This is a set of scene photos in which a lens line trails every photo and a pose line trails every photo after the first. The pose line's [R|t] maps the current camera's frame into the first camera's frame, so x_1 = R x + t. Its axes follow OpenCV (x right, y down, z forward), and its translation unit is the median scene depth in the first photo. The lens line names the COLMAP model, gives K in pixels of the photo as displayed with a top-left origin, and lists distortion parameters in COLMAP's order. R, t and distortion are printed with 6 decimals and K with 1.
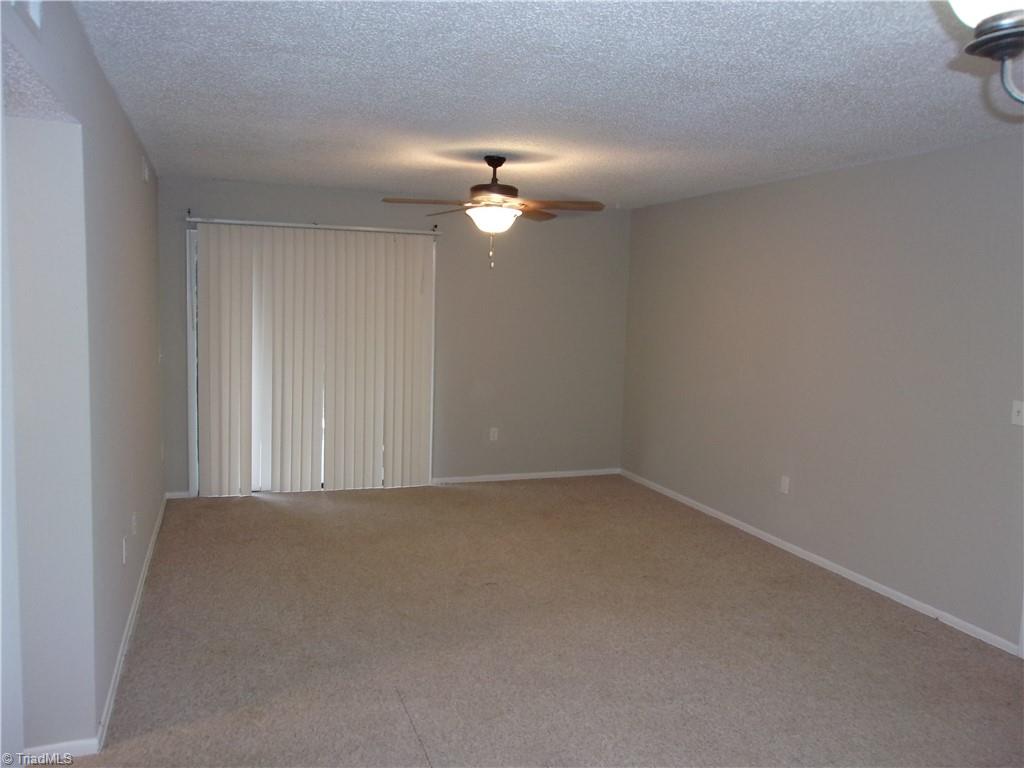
lens RADIAL K [[805.5, 0, 507.4], [0, 805.5, 386.0], [0, 0, 1]] dist [-0.015768, 0.049281]
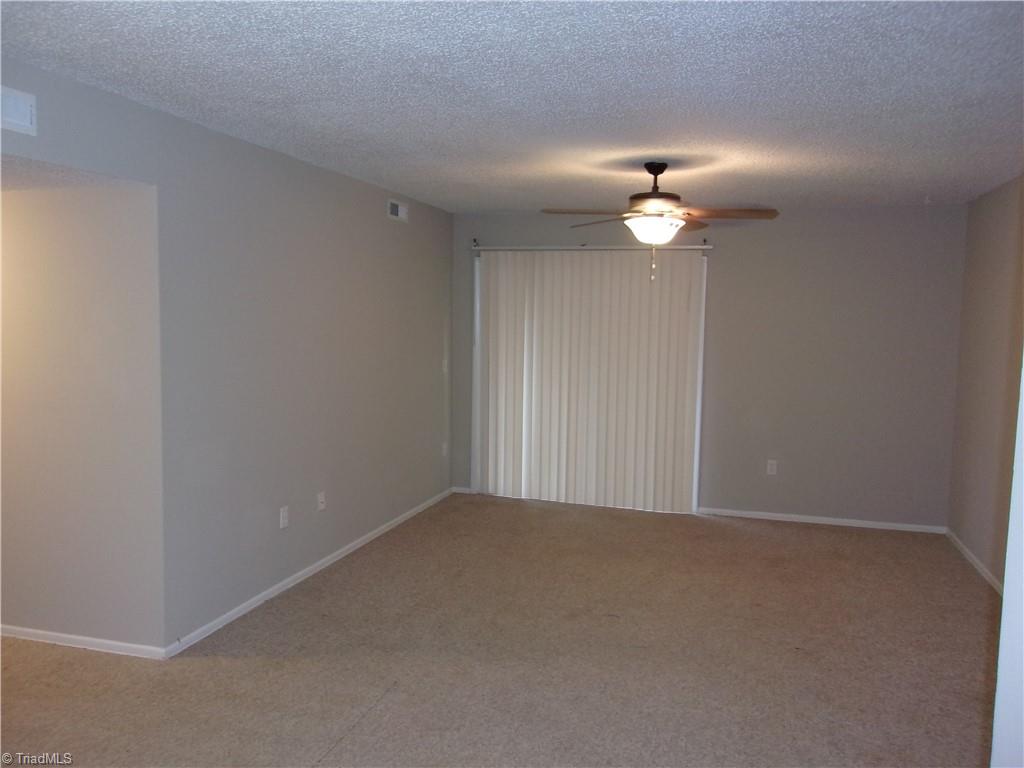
lens RADIAL K [[805.5, 0, 507.4], [0, 805.5, 379.1], [0, 0, 1]] dist [-0.015768, 0.049281]
pose [[0.810099, 0.039534, -0.584959, 0.402986], [-0.062289, 0.997881, -0.018821, -0.004293], [0.582975, 0.051683, 0.810844, 0.146890]]
